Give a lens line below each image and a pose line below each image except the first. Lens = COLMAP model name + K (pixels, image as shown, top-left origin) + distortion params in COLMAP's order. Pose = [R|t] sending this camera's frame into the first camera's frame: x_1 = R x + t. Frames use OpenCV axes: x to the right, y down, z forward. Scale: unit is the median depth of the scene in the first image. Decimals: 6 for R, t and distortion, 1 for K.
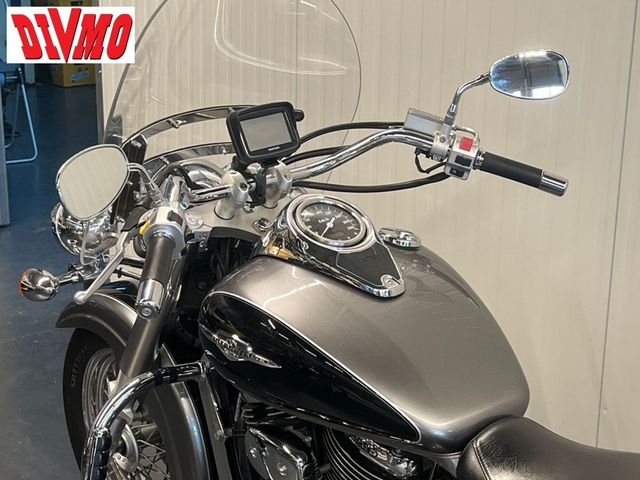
lens RADIAL K [[1207.1, 0, 320.0], [0, 1207.1, 240.0], [0, 0, 1]] dist [0.372776, -1.836385]
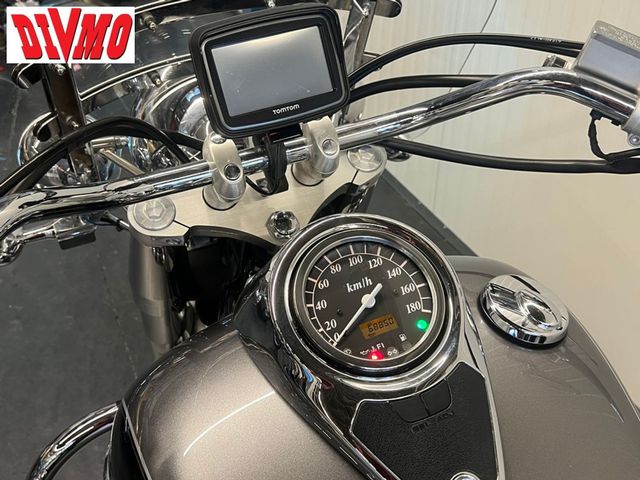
lens RADIAL K [[685.6, 0, 320.0], [0, 685.6, 240.0], [0, 0, 1]] dist [0.102508, -0.229055]
pose [[0.961384, 0.144857, -0.234004, 0.047631], [-0.057154, 0.936820, 0.345111, -0.121883], [0.269211, -0.318409, 0.908923, 0.729035]]
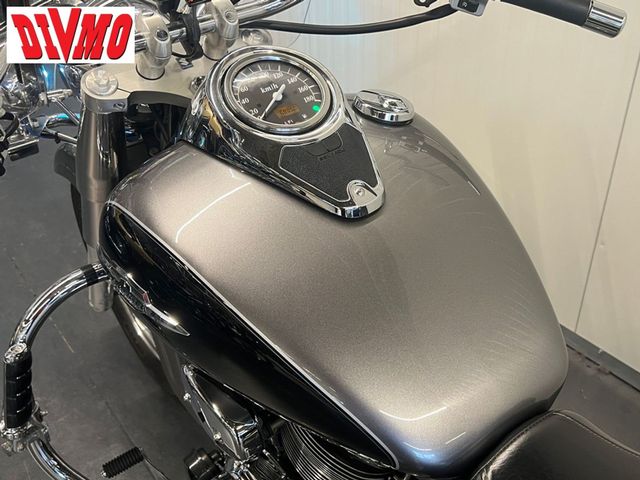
lens RADIAL K [[685.6, 0, 320.0], [0, 685.6, 240.0], [0, 0, 1]] dist [0.102508, -0.229055]
pose [[0.997325, -0.000936, -0.073094, 0.058012], [0.022203, 0.956558, 0.290695, -0.045319], [0.069646, -0.291540, 0.954020, 0.586260]]
